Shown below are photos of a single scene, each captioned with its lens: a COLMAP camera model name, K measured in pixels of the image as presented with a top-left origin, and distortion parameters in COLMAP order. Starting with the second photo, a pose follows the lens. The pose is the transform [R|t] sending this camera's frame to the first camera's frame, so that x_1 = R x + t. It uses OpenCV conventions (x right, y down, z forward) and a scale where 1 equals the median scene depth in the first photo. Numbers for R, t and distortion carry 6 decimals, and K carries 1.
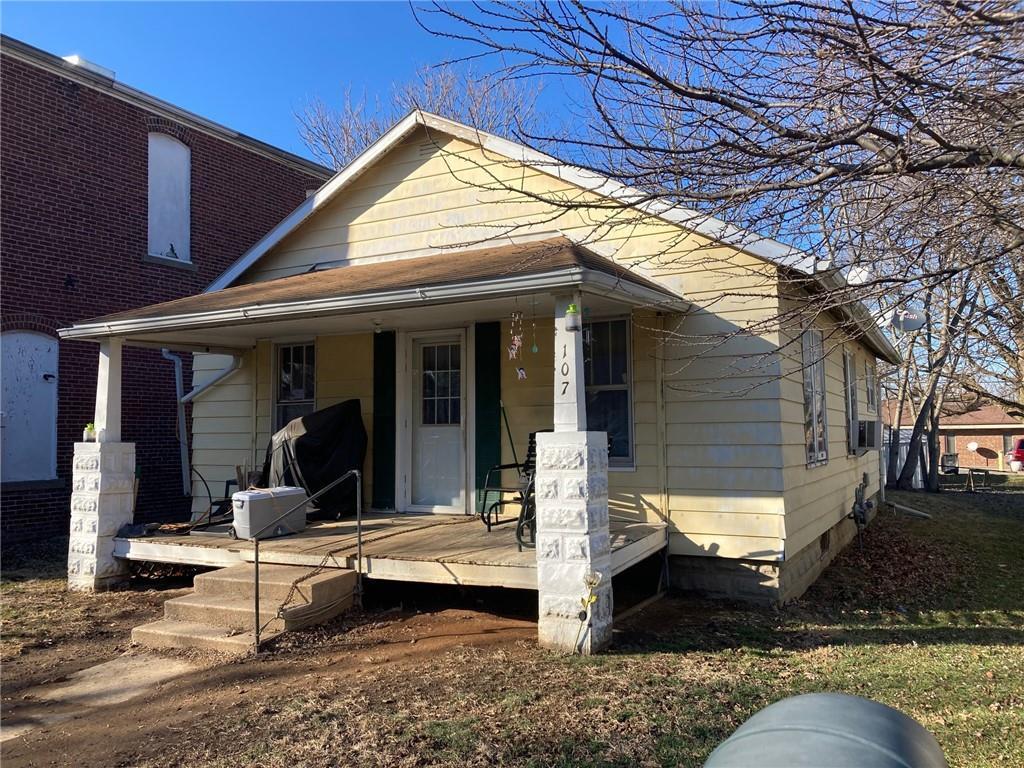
lens RADIAL K [[850.2, 0, 512.2], [0, 850.2, 389.8], [0, 0, 1]] dist [0.036889, -0.027430]
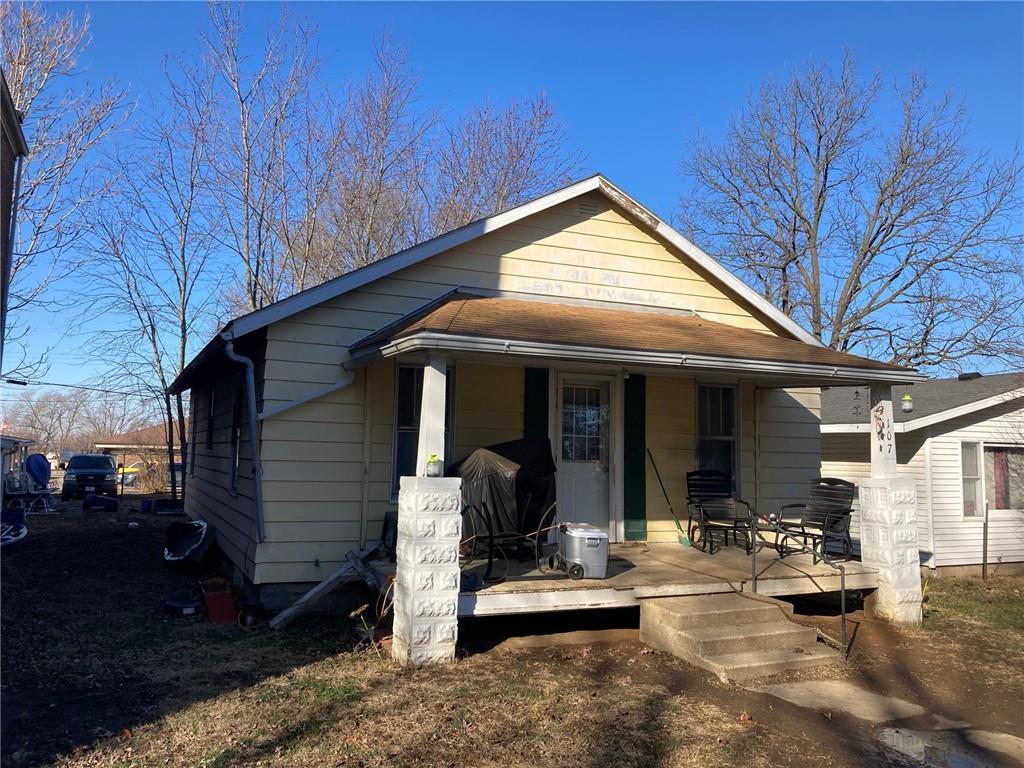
lens RADIAL K [[850.2, 0, 508.6], [0, 850.2, 375.5], [0, 0, 1]] dist [0.036889, -0.027430]
pose [[0.590516, 0.100713, 0.800717, -1.098100], [-0.068747, 0.994854, -0.074432, 0.020551], [-0.804092, -0.011094, 0.594401, 0.461646]]
